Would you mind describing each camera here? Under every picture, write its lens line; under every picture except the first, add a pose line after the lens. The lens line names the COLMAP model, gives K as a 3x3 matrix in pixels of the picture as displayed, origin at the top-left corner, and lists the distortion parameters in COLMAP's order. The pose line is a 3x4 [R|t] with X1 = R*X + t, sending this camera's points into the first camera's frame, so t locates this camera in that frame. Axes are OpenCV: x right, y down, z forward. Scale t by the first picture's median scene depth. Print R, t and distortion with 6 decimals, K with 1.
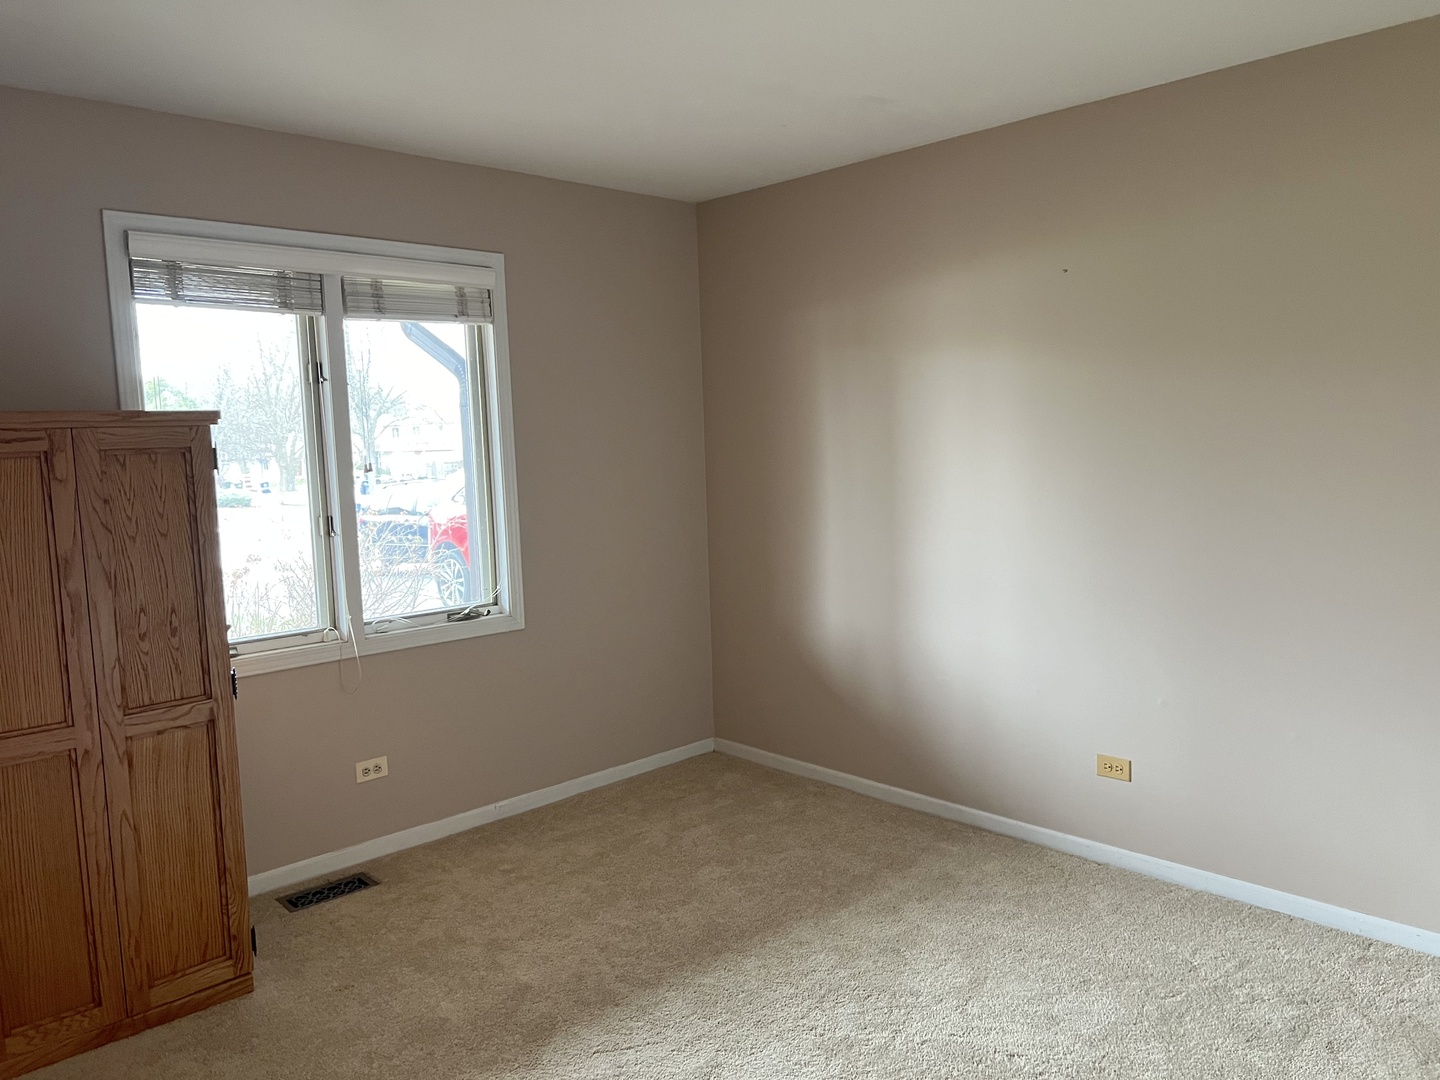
lens RADIAL K [[1092.1, 0, 719.3], [0, 1092.1, 534.9], [0, 0, 1]] dist [0.012261, 0.003790]
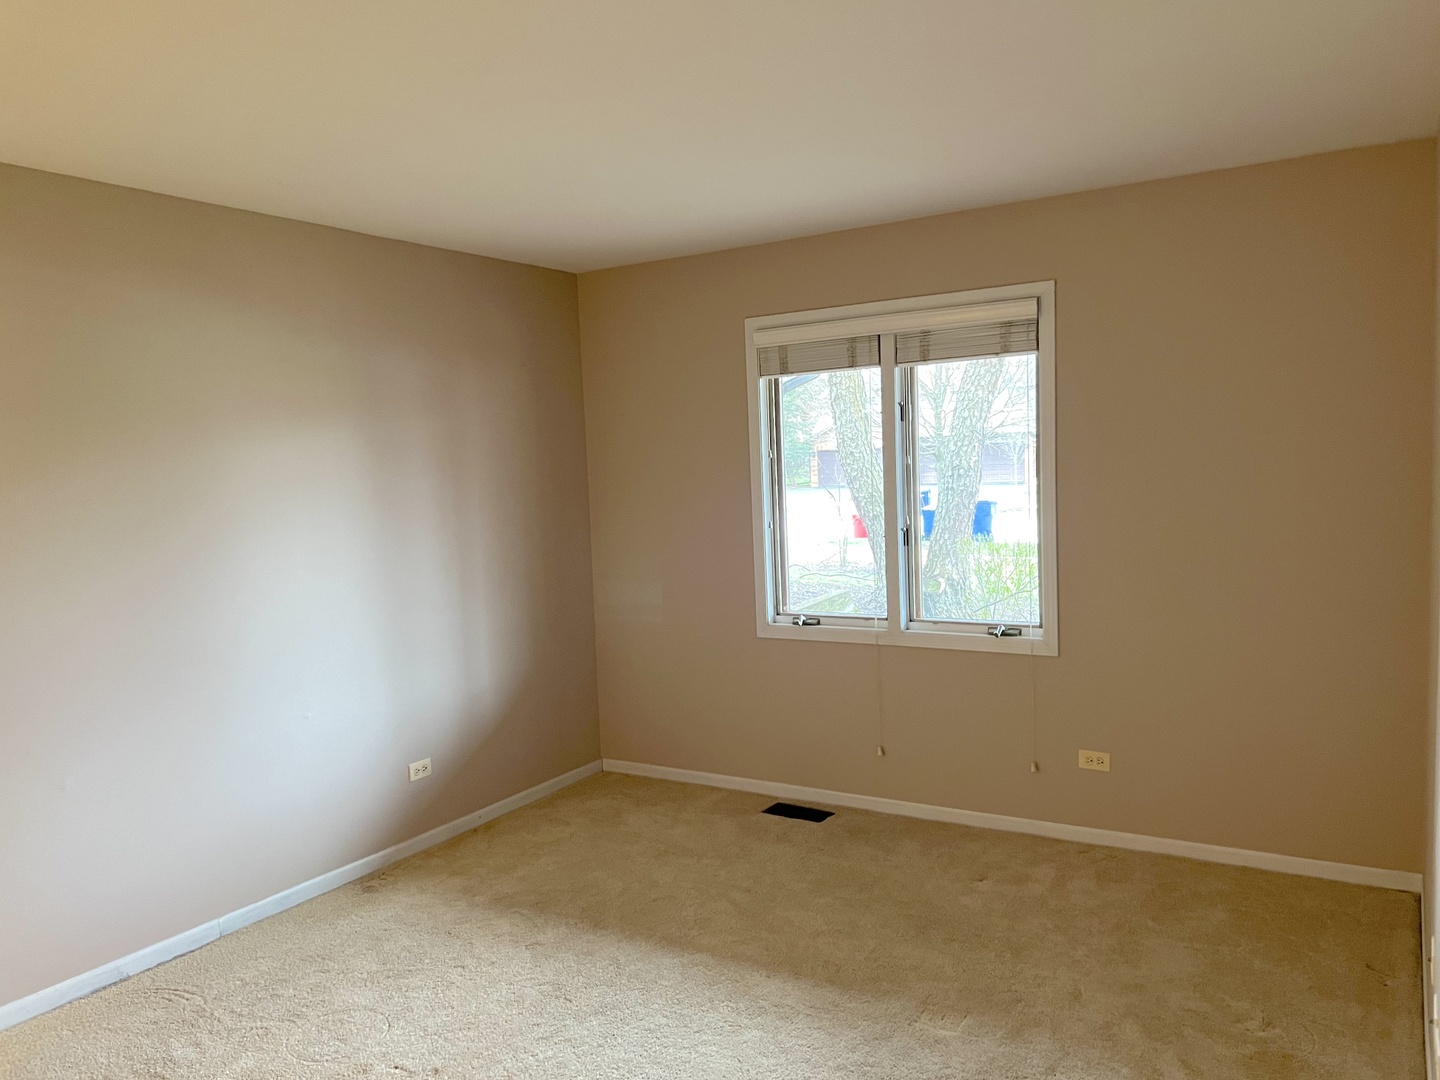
lens RADIAL K [[1092.1, 0, 719.3], [0, 1092.1, 534.9], [0, 0, 1]] dist [0.012261, 0.003790]
pose [[0.232372, 0.104497, -0.966997, 0.742114], [-0.030815, 0.994504, 0.100064, -0.120447], [0.972139, 0.006546, 0.234315, 0.500144]]
